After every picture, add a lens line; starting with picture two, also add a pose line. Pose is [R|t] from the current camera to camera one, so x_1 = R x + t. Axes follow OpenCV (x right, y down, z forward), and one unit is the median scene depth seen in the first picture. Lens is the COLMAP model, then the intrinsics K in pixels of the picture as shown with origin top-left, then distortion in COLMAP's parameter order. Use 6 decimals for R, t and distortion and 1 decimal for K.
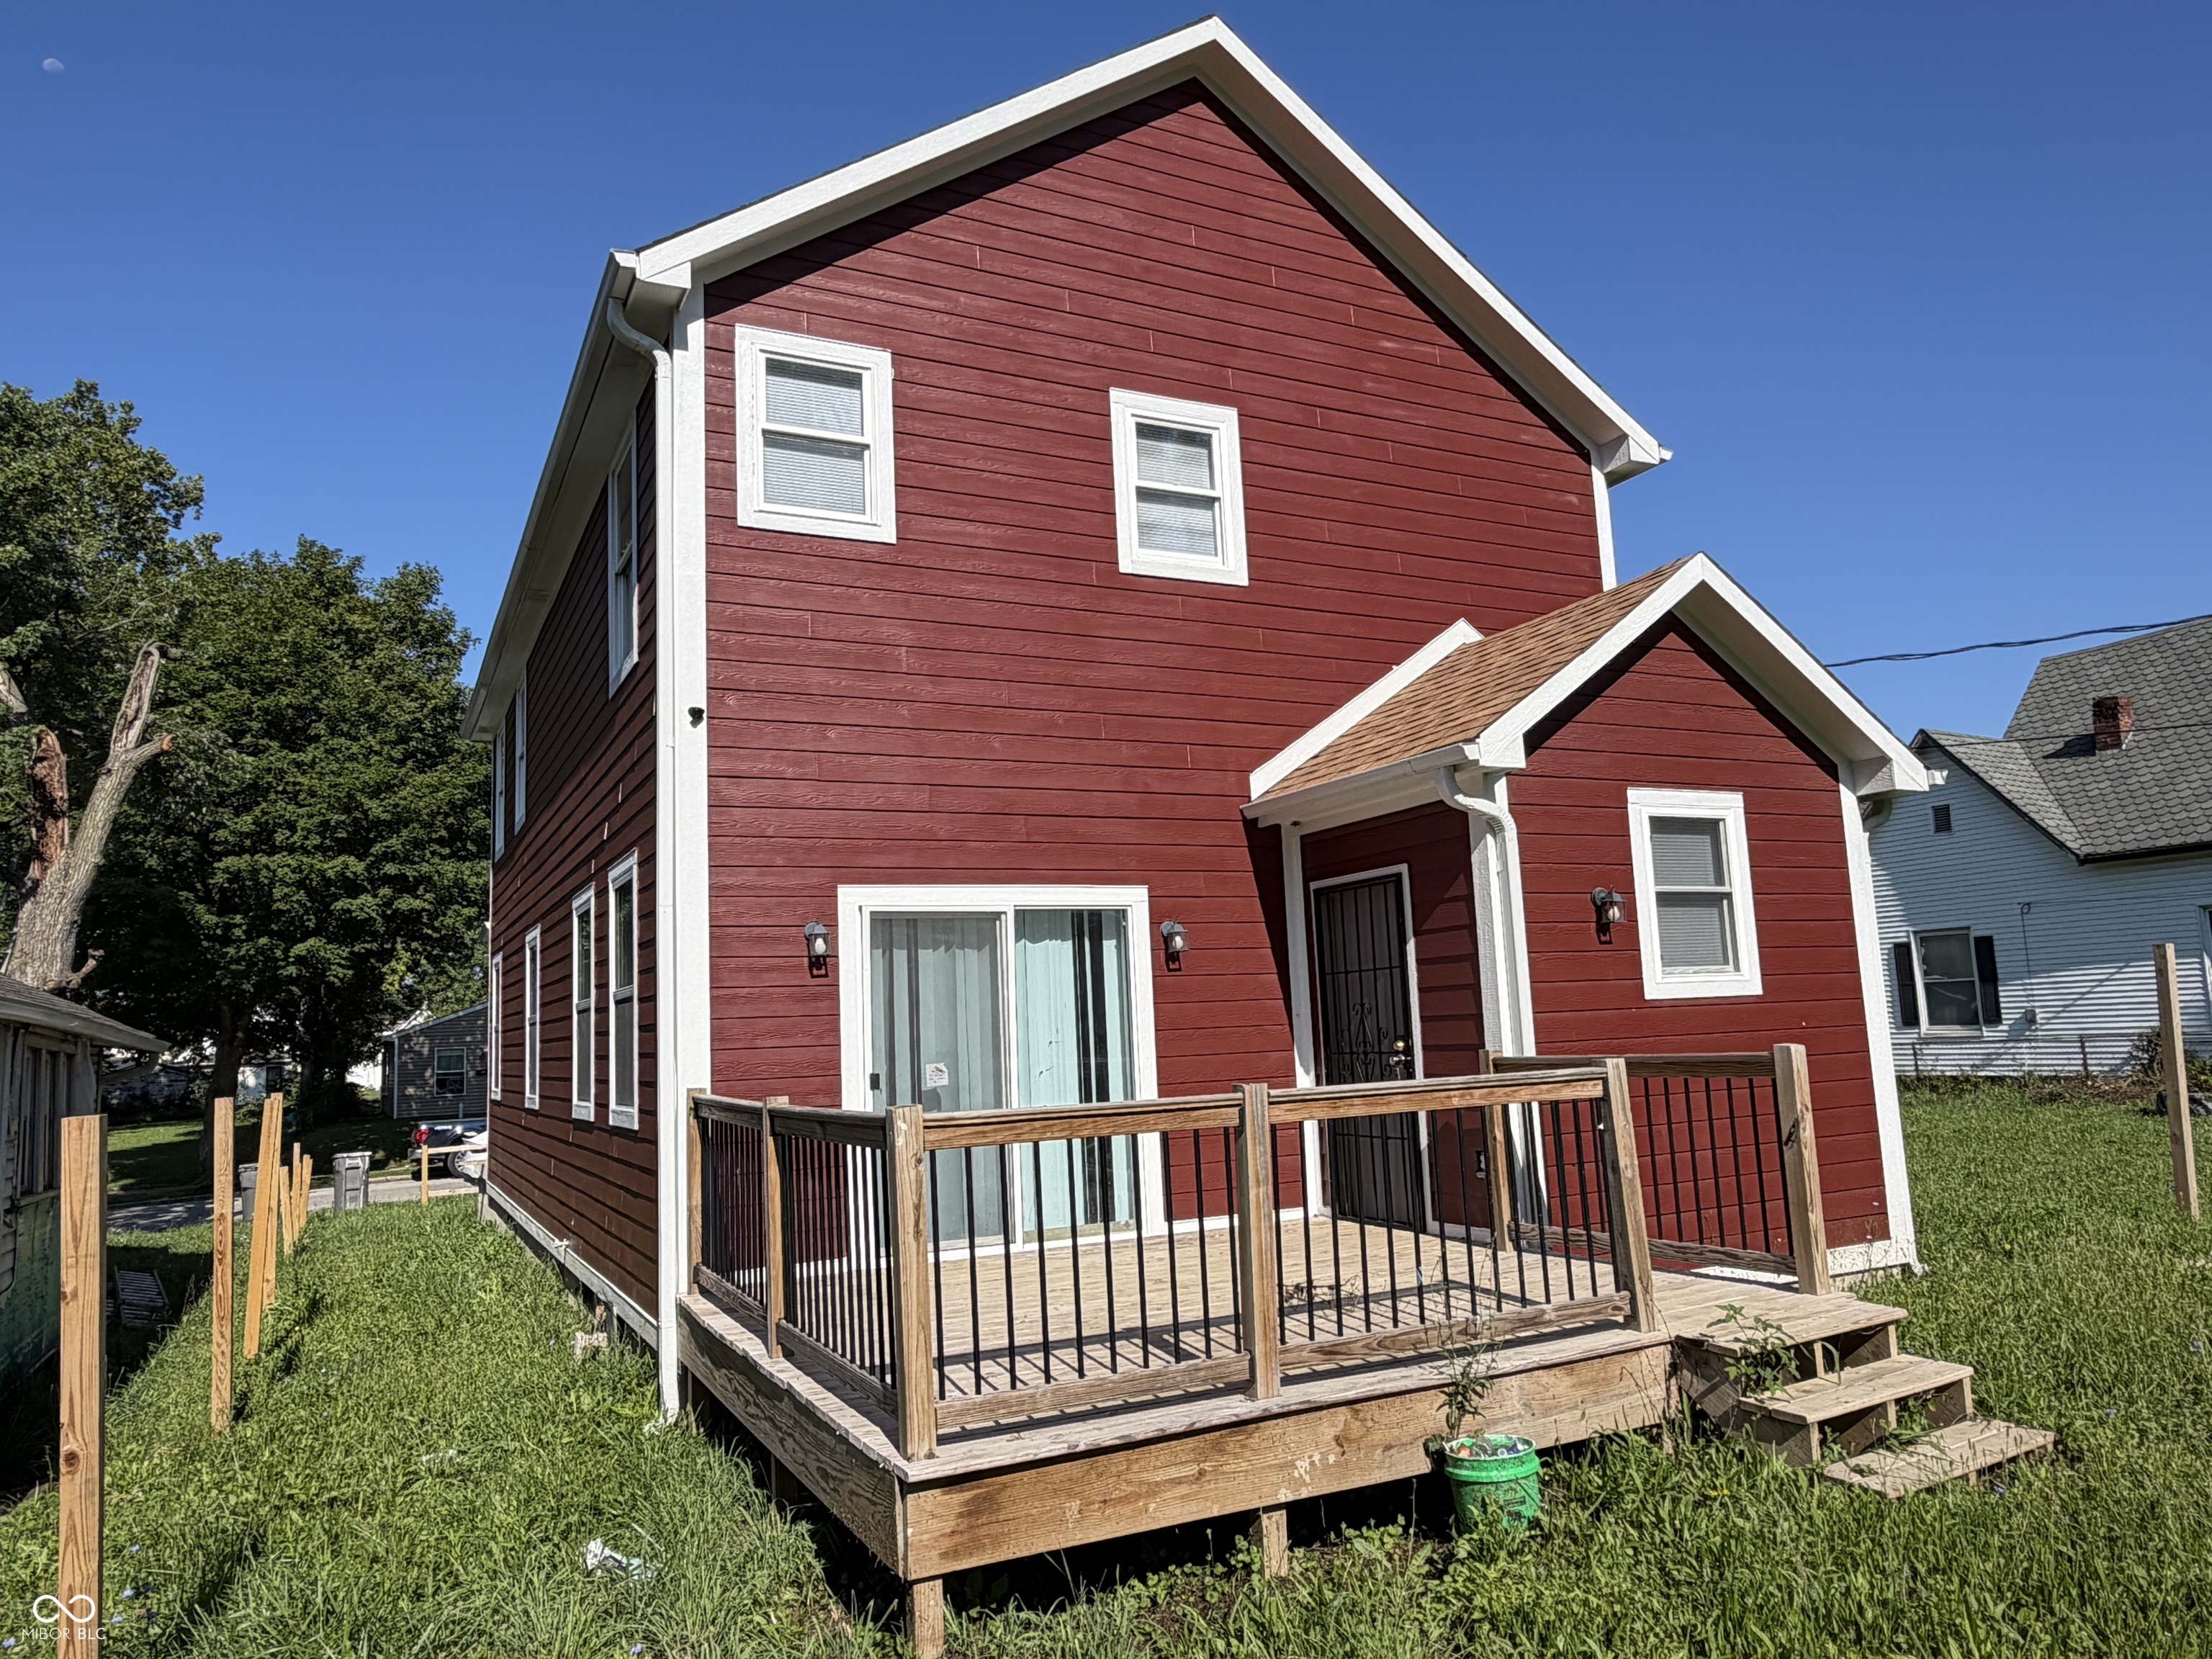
lens RADIAL K [[1457.7, 0, 1106.0], [0, 1457.7, 829.5], [0, 0, 1]] dist [-0.006065, -0.002972]
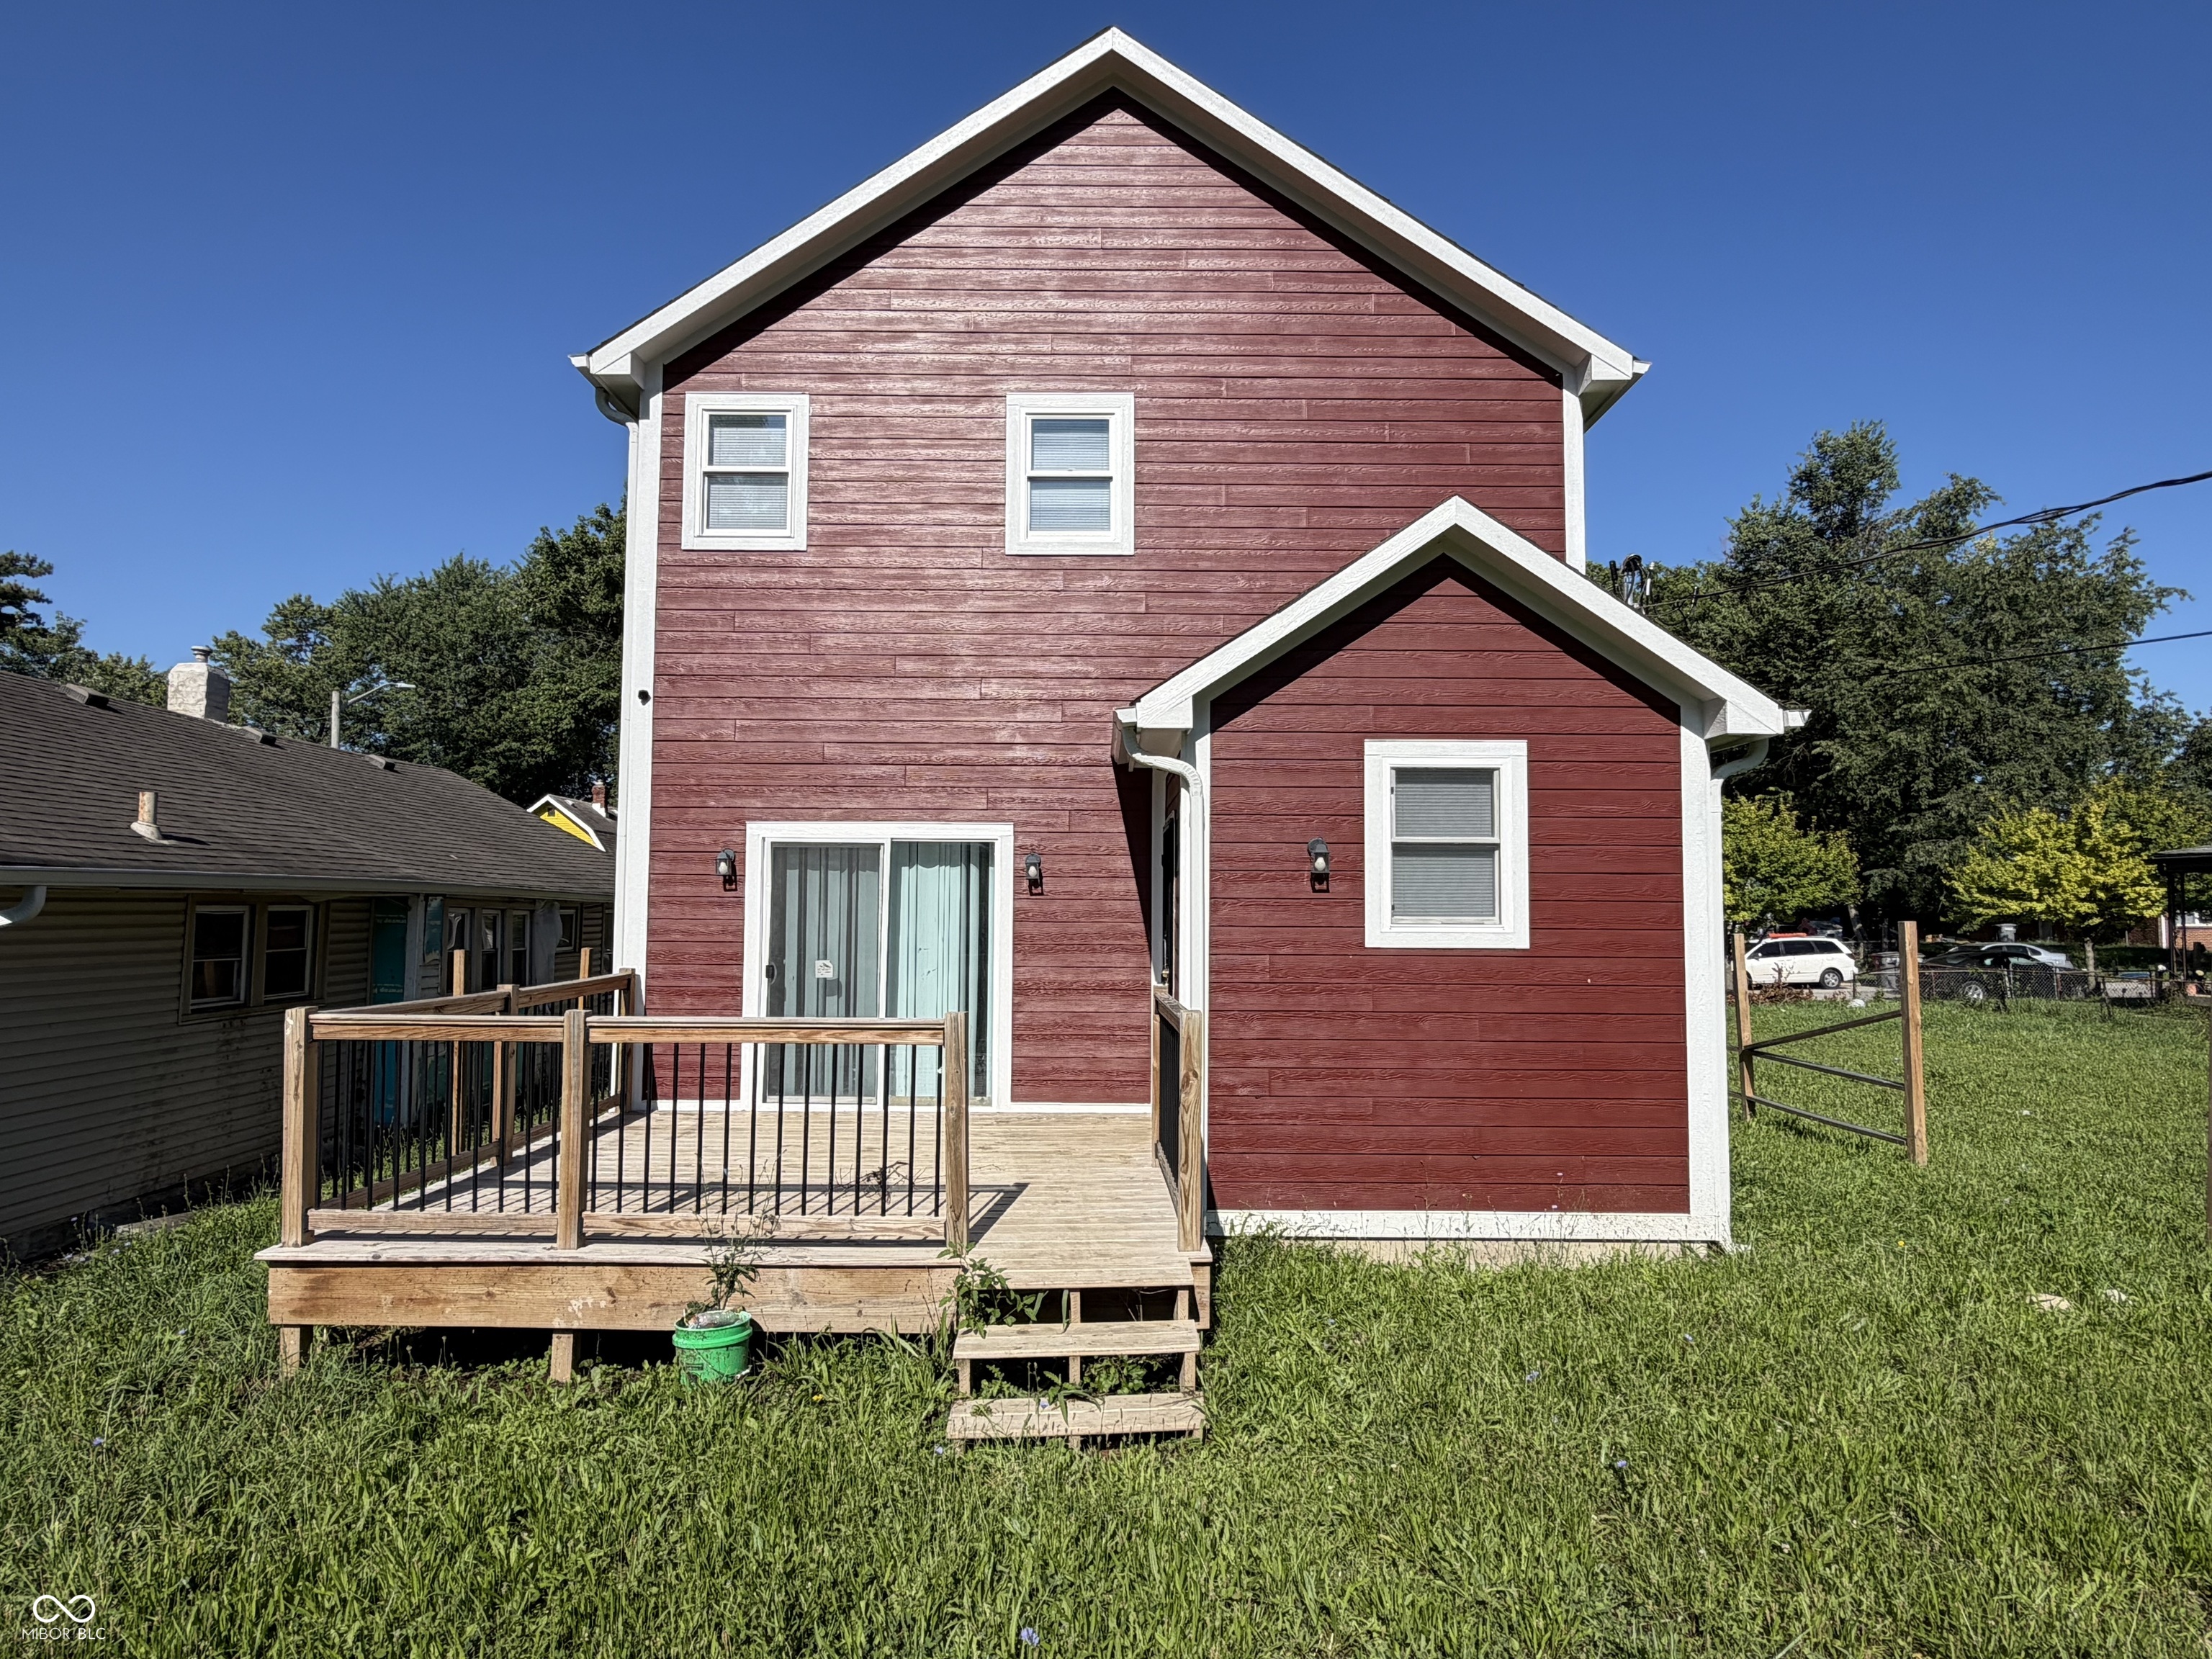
lens RADIAL K [[1238.4, 0, 1106.0], [0, 1238.4, 829.5], [0, 0, 1]] dist [-0.007992, -0.000227]
pose [[0.896126, 0.022232, -0.443242, 0.577110], [0.014854, 0.996682, 0.080023, -0.037819], [0.443551, -0.078294, 0.892823, 0.142030]]
